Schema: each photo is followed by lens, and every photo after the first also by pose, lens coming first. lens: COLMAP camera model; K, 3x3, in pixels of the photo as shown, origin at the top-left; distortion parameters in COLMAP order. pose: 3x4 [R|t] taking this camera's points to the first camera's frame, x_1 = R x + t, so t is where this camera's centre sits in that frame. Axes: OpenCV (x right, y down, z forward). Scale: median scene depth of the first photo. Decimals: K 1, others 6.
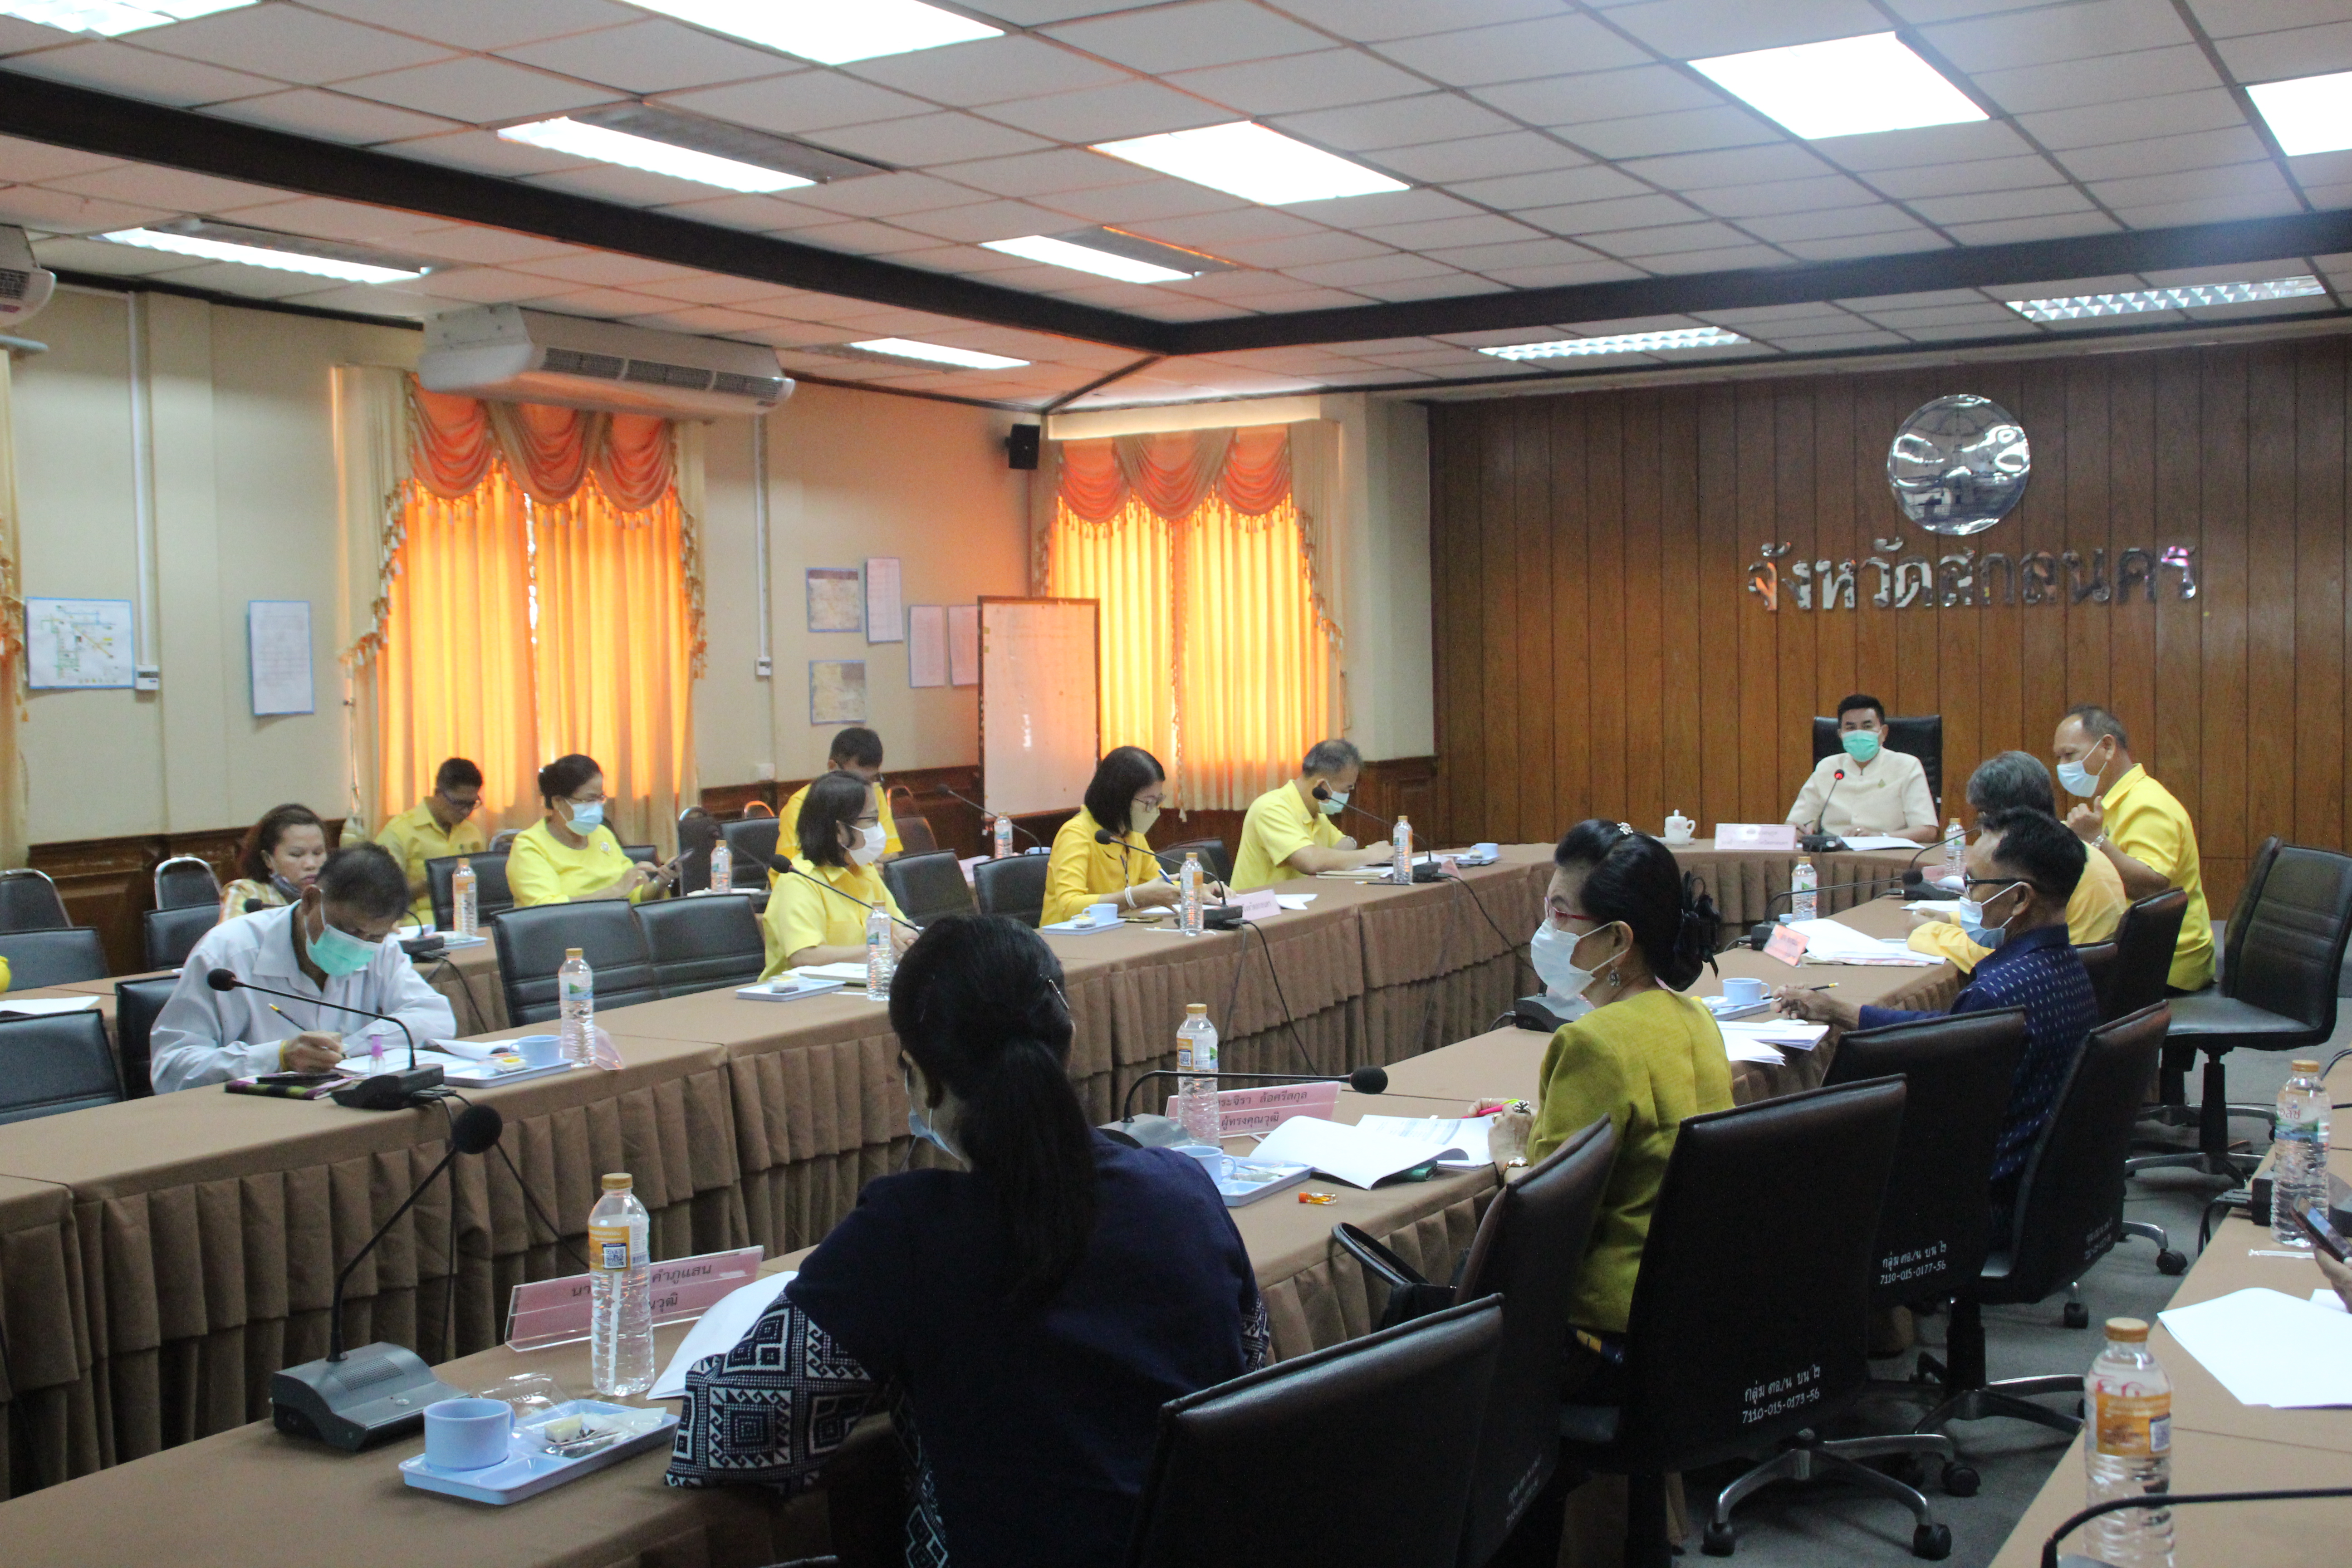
lens RADIAL K [[2465.6, 0, 1176.0], [0, 2465.6, 784.0], [0, 0, 1]] dist [-0.024280, -0.008598]
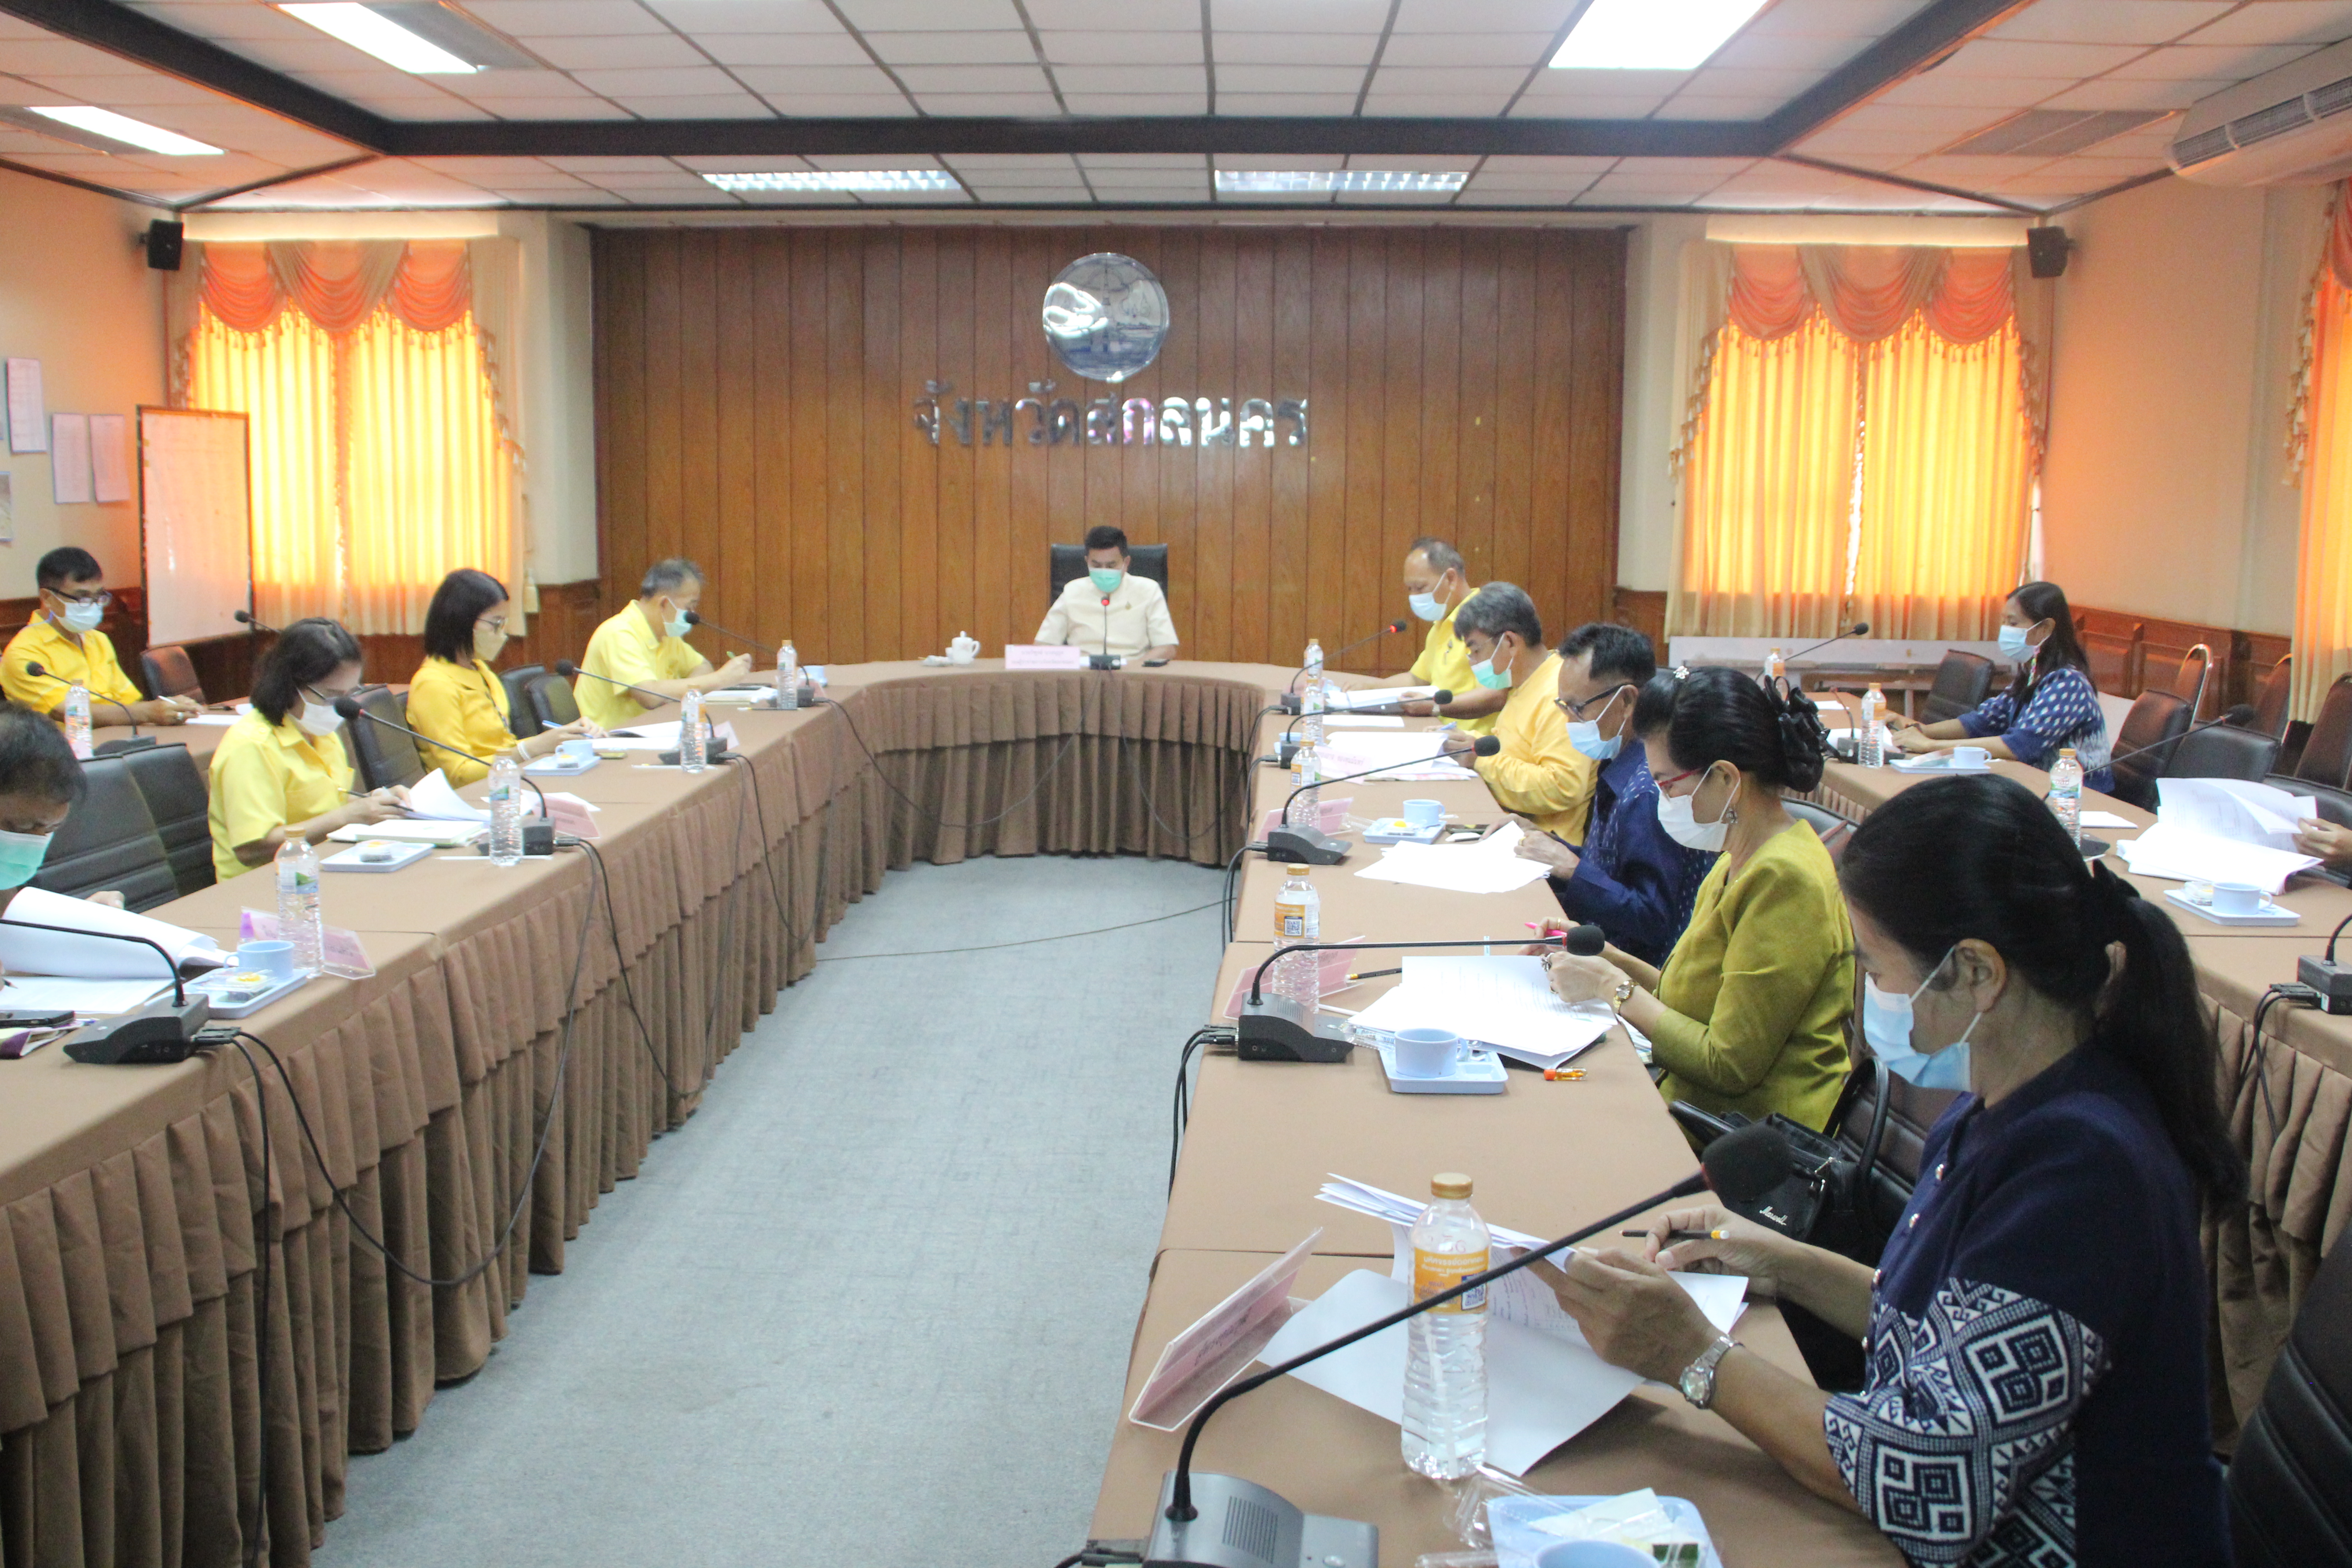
lens RADIAL K [[2253.2, 0, 1176.2], [0, 2253.2, 865.7], [0, 0, 1]] dist [-0.123523, 0.162202]
pose [[0.892107, -0.049689, 0.449084, -0.121405], [-0.003047, 0.993250, 0.115951, -0.001493], [-0.451814, -0.104809, 0.885934, 0.070672]]
